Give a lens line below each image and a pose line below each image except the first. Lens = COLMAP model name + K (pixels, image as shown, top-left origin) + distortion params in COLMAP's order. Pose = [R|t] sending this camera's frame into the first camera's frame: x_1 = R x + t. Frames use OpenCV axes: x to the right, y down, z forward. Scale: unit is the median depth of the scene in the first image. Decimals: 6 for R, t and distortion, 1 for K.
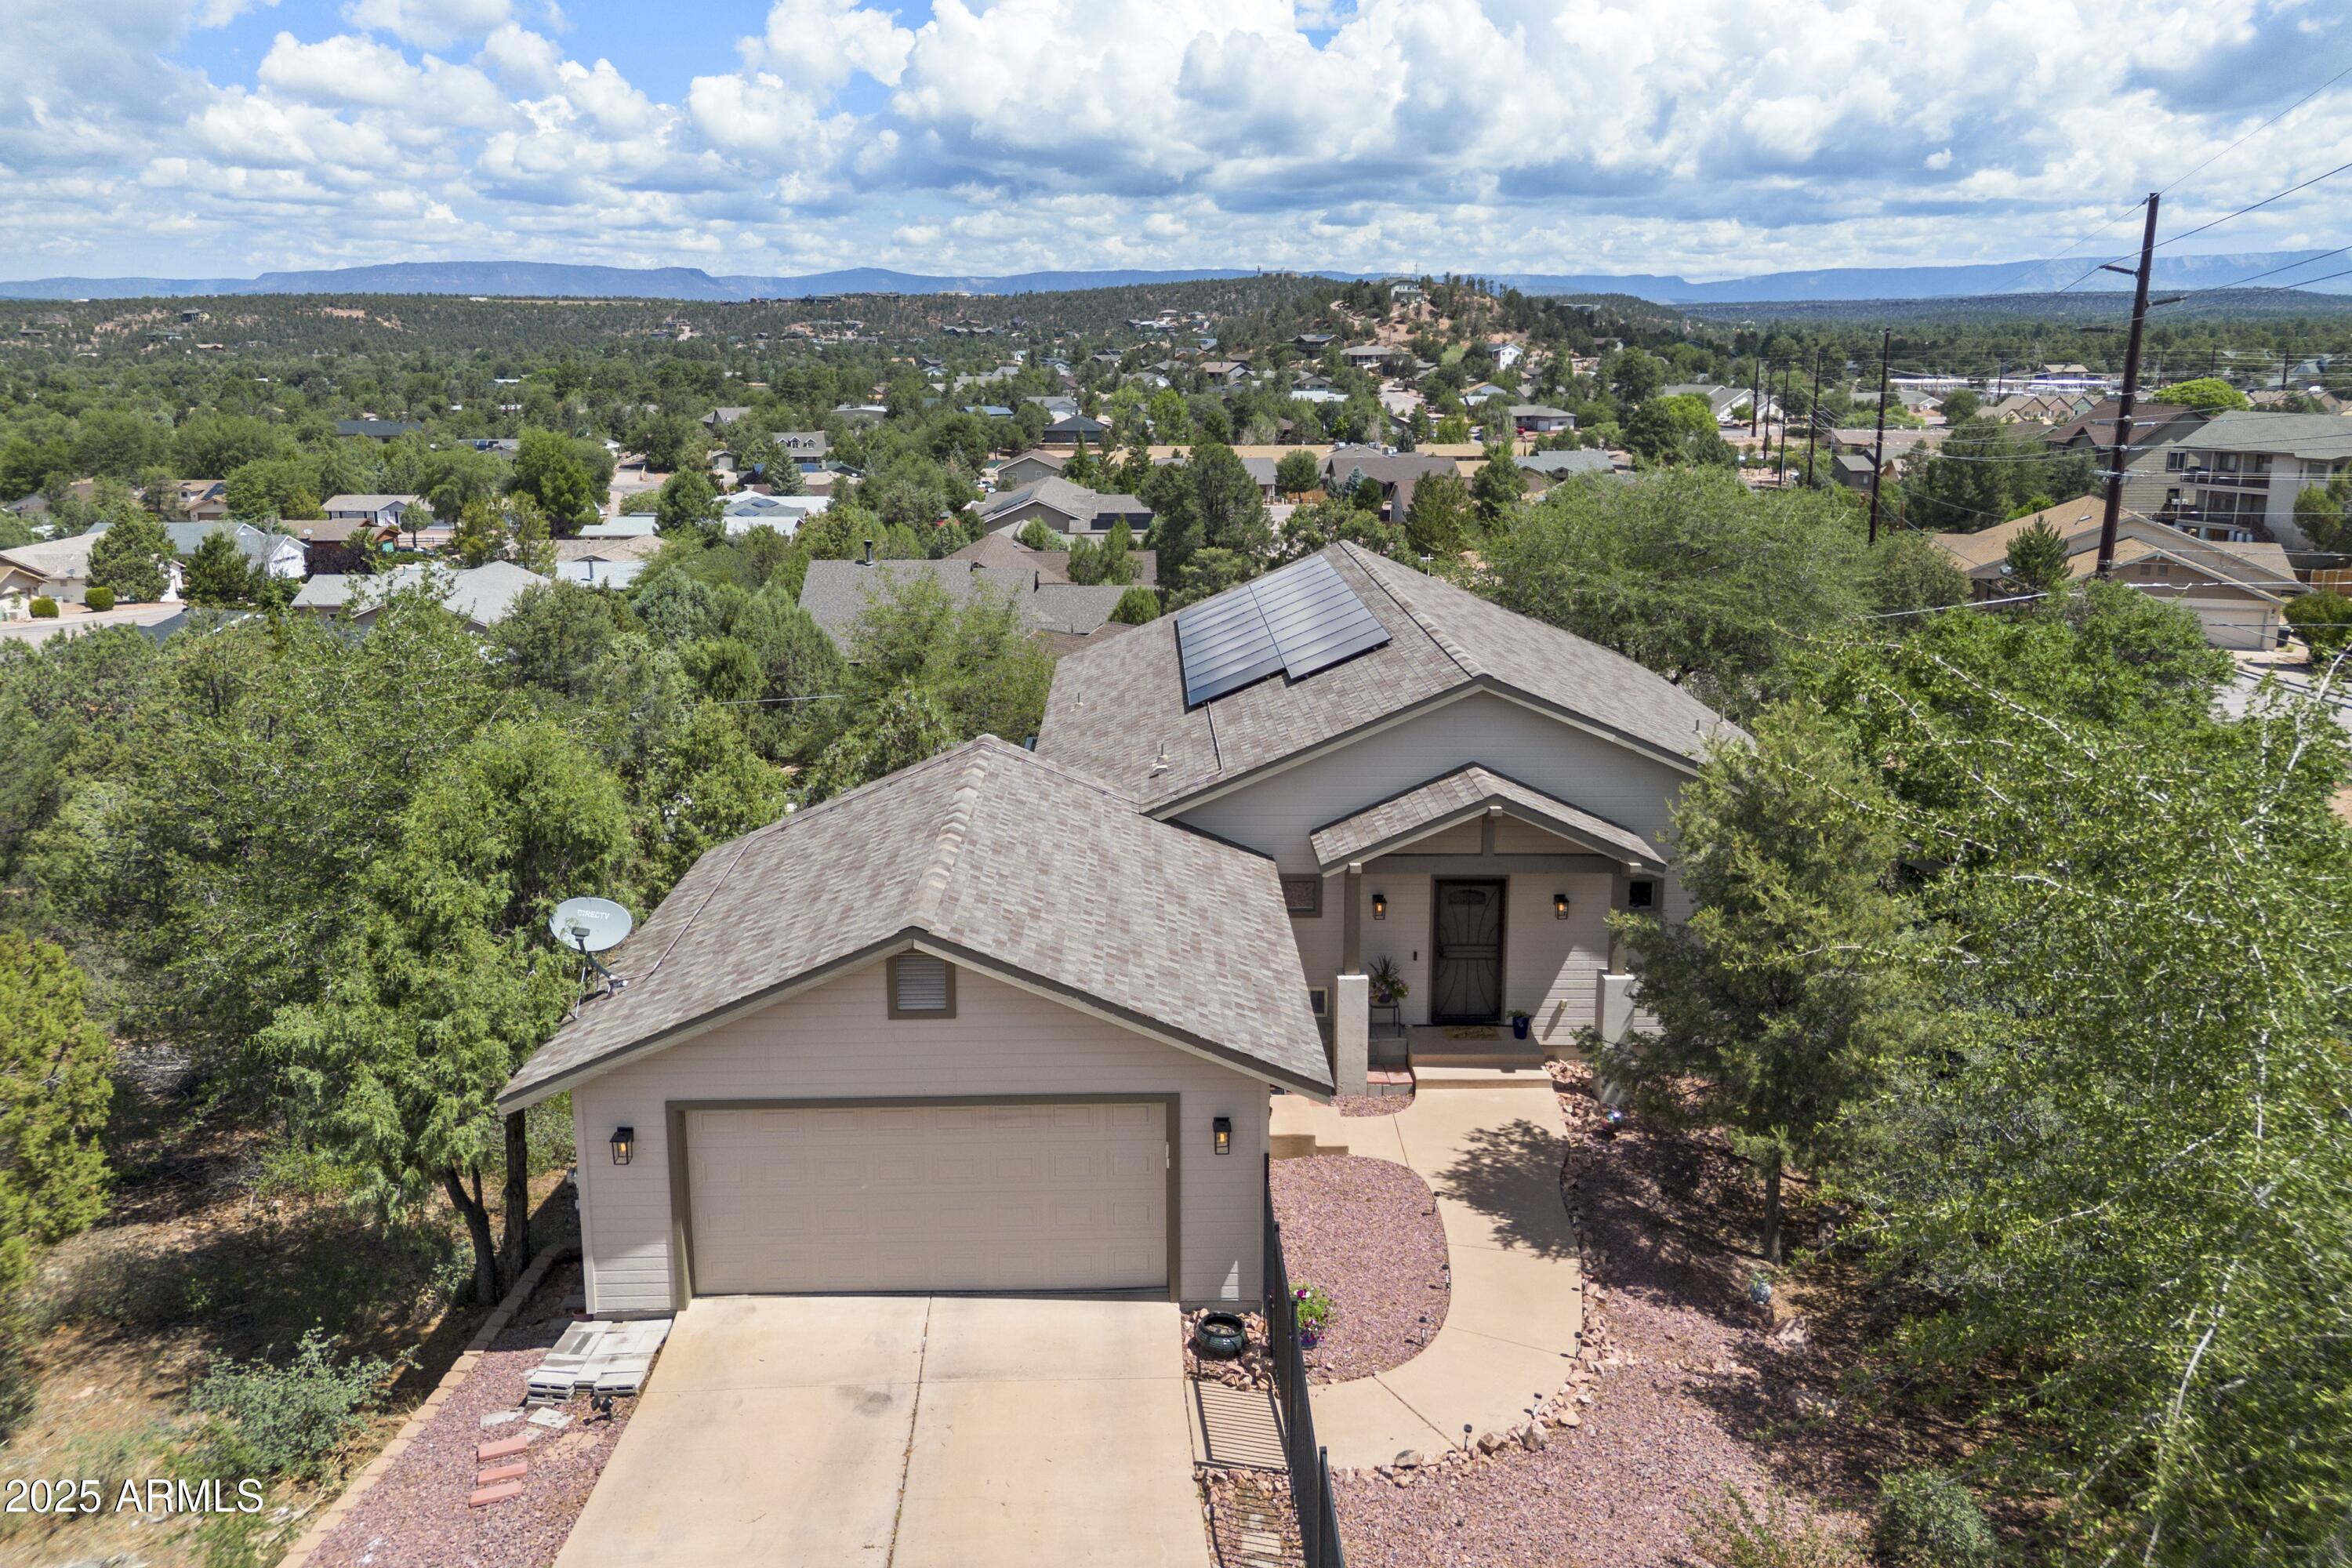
lens RADIAL K [[1657.2, 0, 1181.3], [0, 1657.2, 664.3], [0, 0, 1]] dist [0.074161, -0.076654]
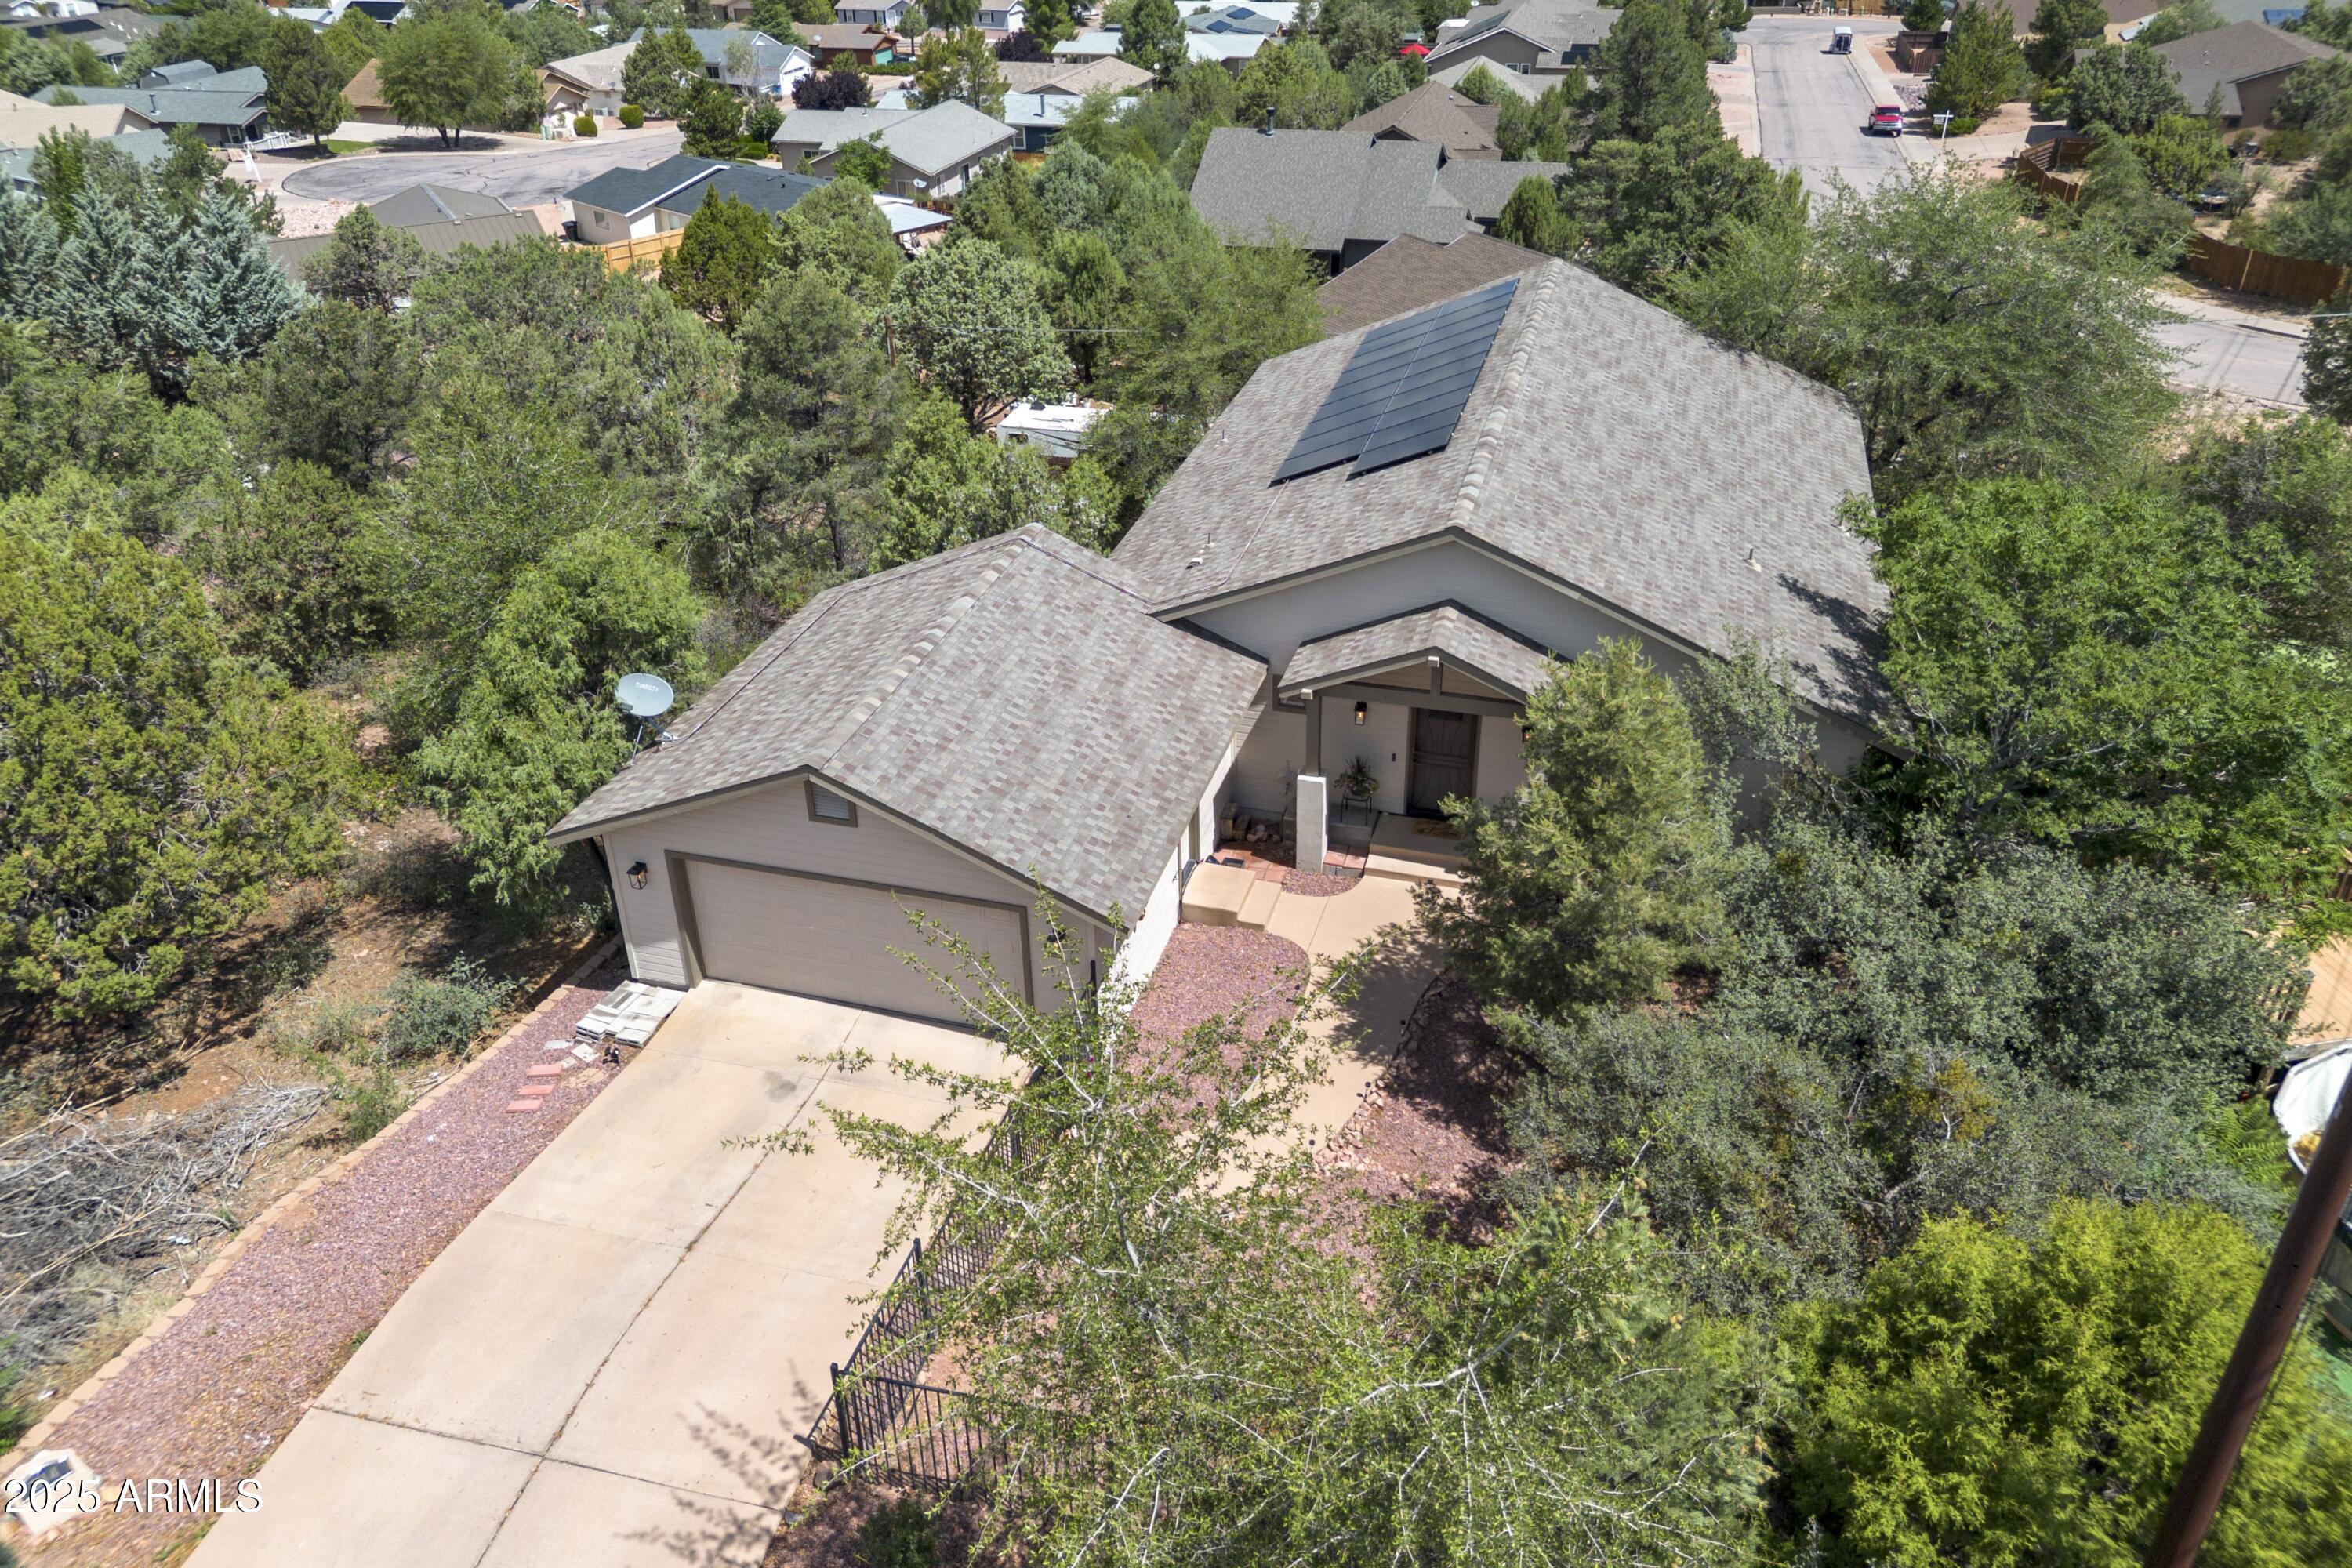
lens RADIAL K [[1679.4, 0, 1180.7], [0, 1679.4, 680.8], [0, 0, 1]] dist [0.071355, -0.071900]
pose [[0.953374, 0.127881, -0.273358, 0.305126], [-0.042214, 0.953387, 0.298782, -0.201806], [0.298824, -0.273311, 0.914333, -0.051251]]
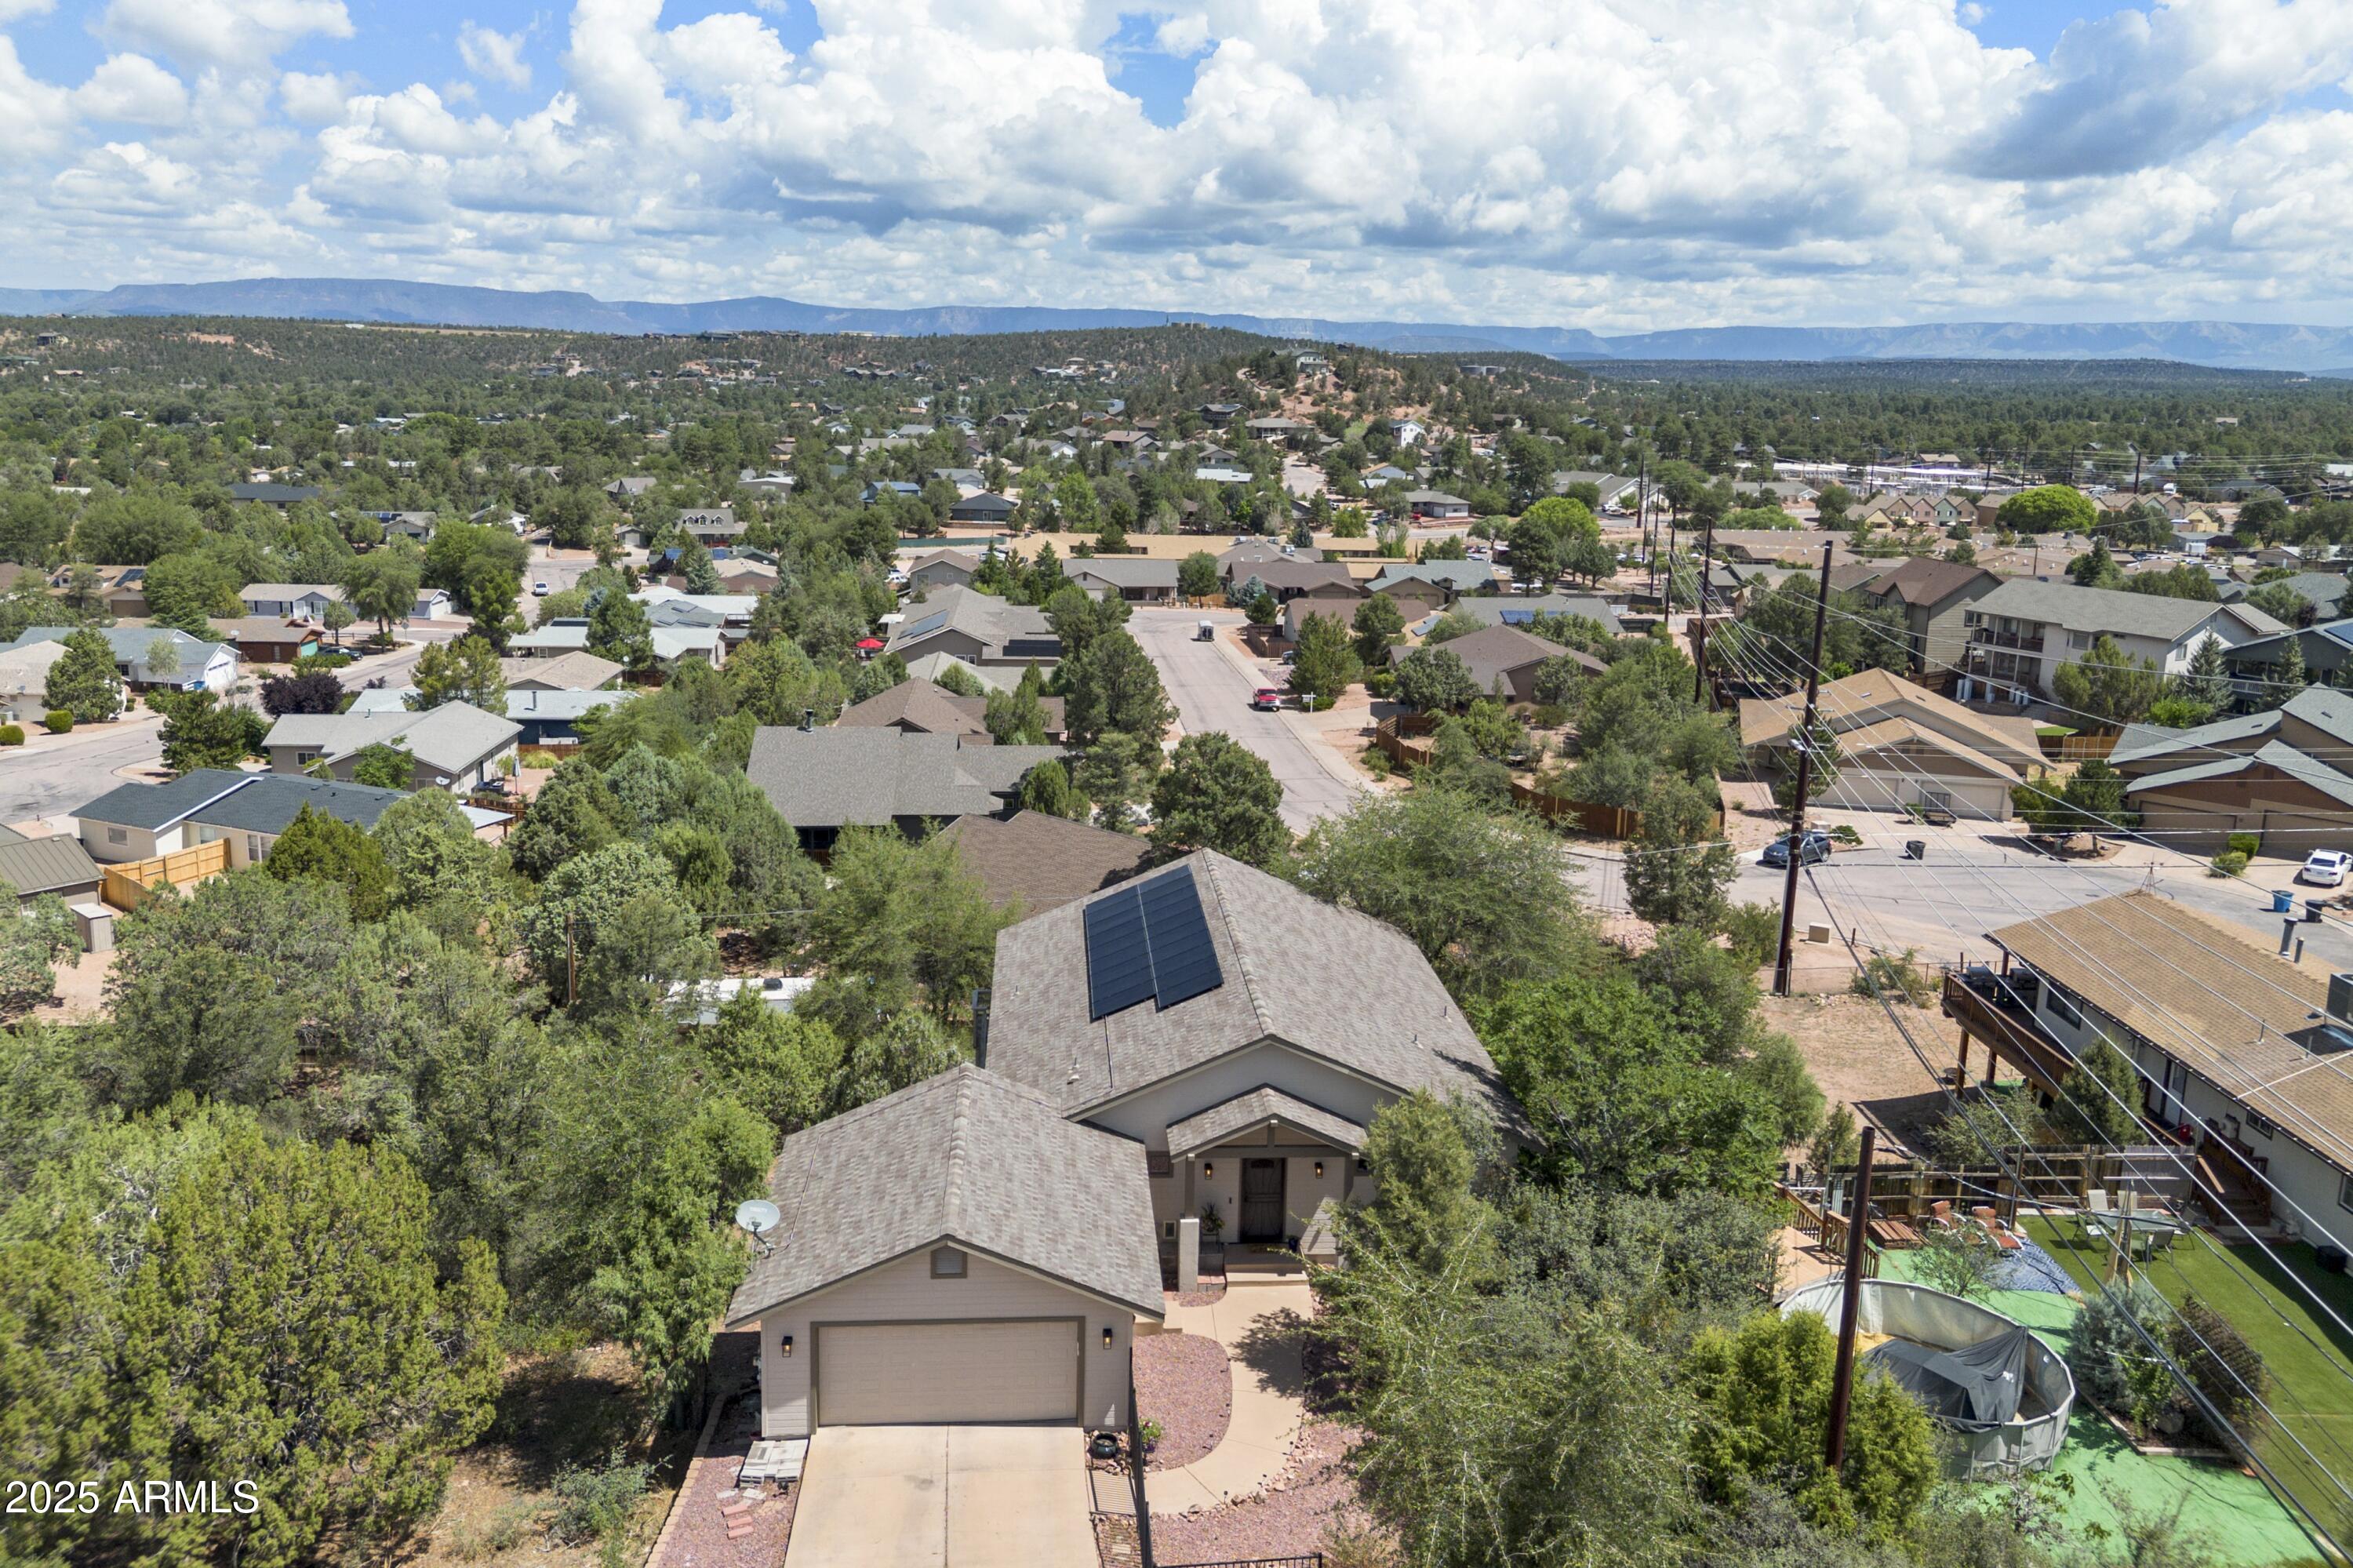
lens RADIAL K [[1680.2, 0, 1181.2], [0, 1680.2, 680.8], [0, 0, 1]] dist [0.071355, -0.071900]
pose [[0.998215, 0.015261, 0.057732, -0.009976], [-0.013932, 0.999630, -0.023341, -0.292789], [-0.058067, 0.022495, 0.998059, -0.657197]]
